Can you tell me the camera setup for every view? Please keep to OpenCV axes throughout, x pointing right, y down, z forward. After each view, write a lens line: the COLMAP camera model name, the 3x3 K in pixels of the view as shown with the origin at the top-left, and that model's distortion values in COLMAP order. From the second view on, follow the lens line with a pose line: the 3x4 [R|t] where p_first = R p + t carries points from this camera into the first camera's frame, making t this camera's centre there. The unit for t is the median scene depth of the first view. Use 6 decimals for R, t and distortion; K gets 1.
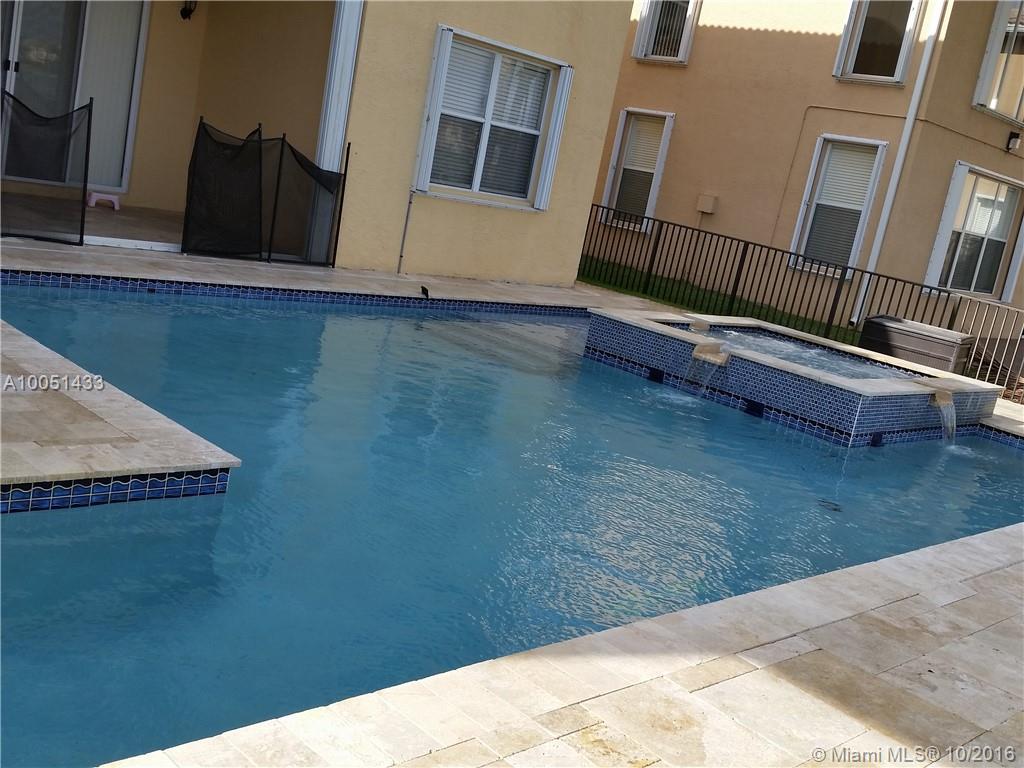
lens RADIAL K [[1124.0, 0, 512.0], [0, 1124.0, 384.0], [0, 0, 1]] dist [0.184530, -0.436333]
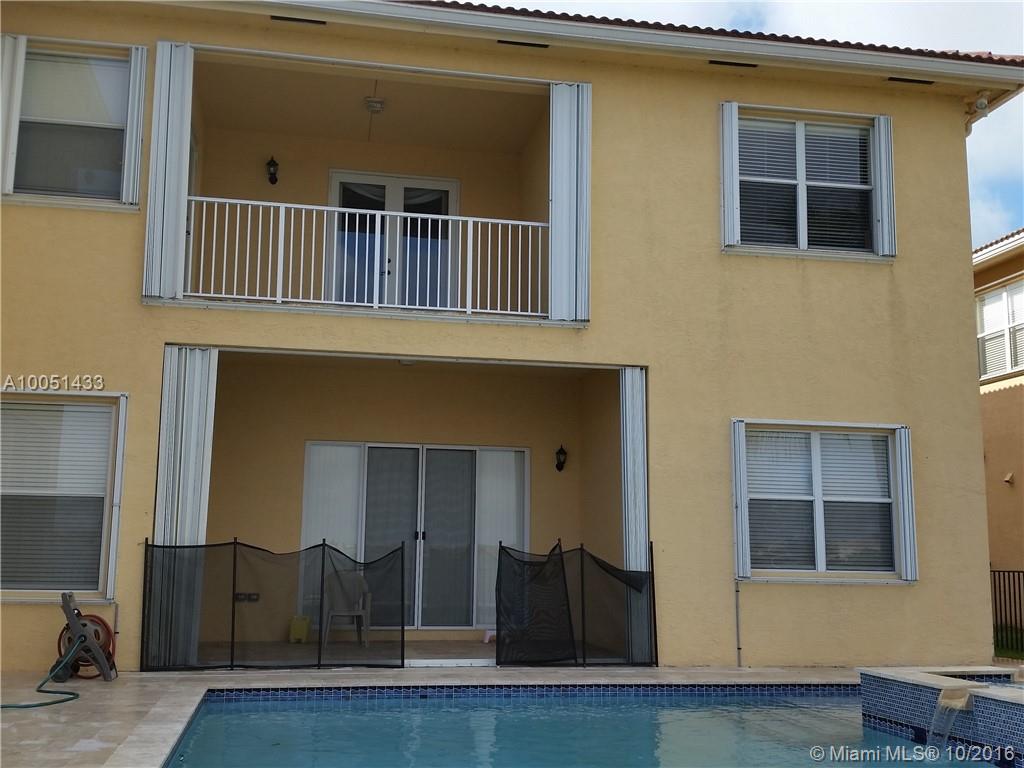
lens RADIAL K [[1124.0, 0, 512.0], [0, 1124.0, 384.0], [0, 0, 1]] dist [0.184530, -0.436333]
pose [[0.809598, -0.263326, -0.524605, 0.329003], [0.030059, 0.911155, -0.410967, 0.078311], [0.586214, 0.316949, 0.745585, 0.093146]]
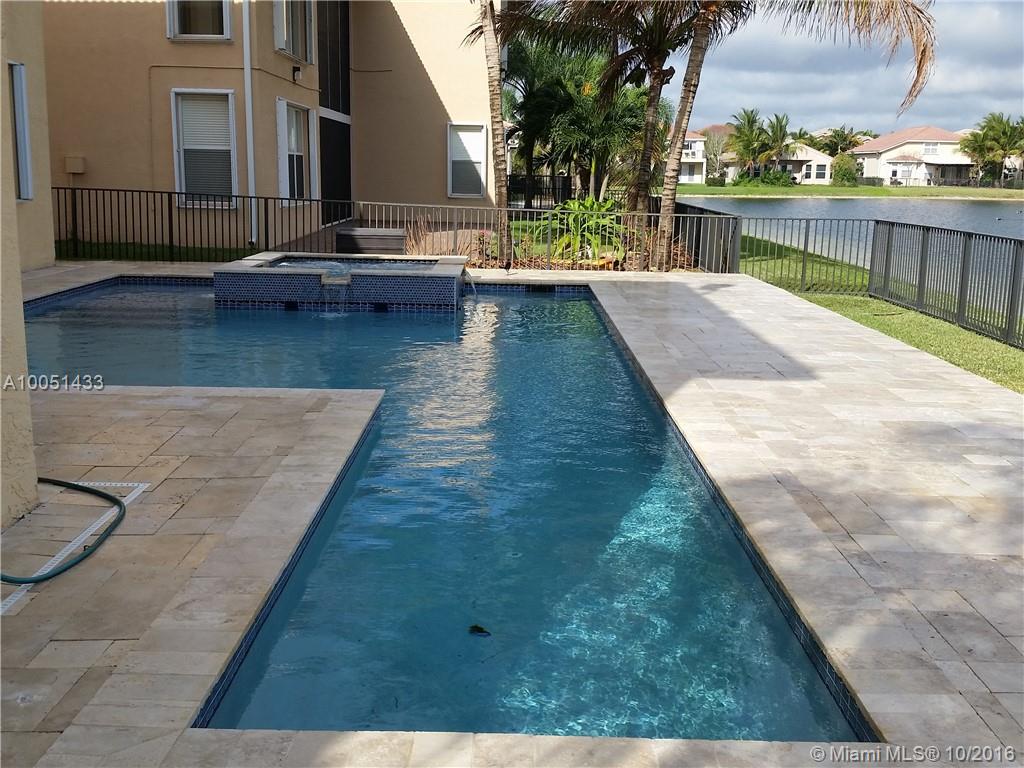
lens RADIAL K [[1124.0, 0, 512.0], [0, 1124.0, 384.0], [0, 0, 1]] dist [0.184530, -0.436333]
pose [[0.705141, -0.305976, 0.639653, -0.463544], [0.255854, 0.951125, 0.172919, -0.068888], [-0.661298, 0.041725, 0.748962, -0.120417]]
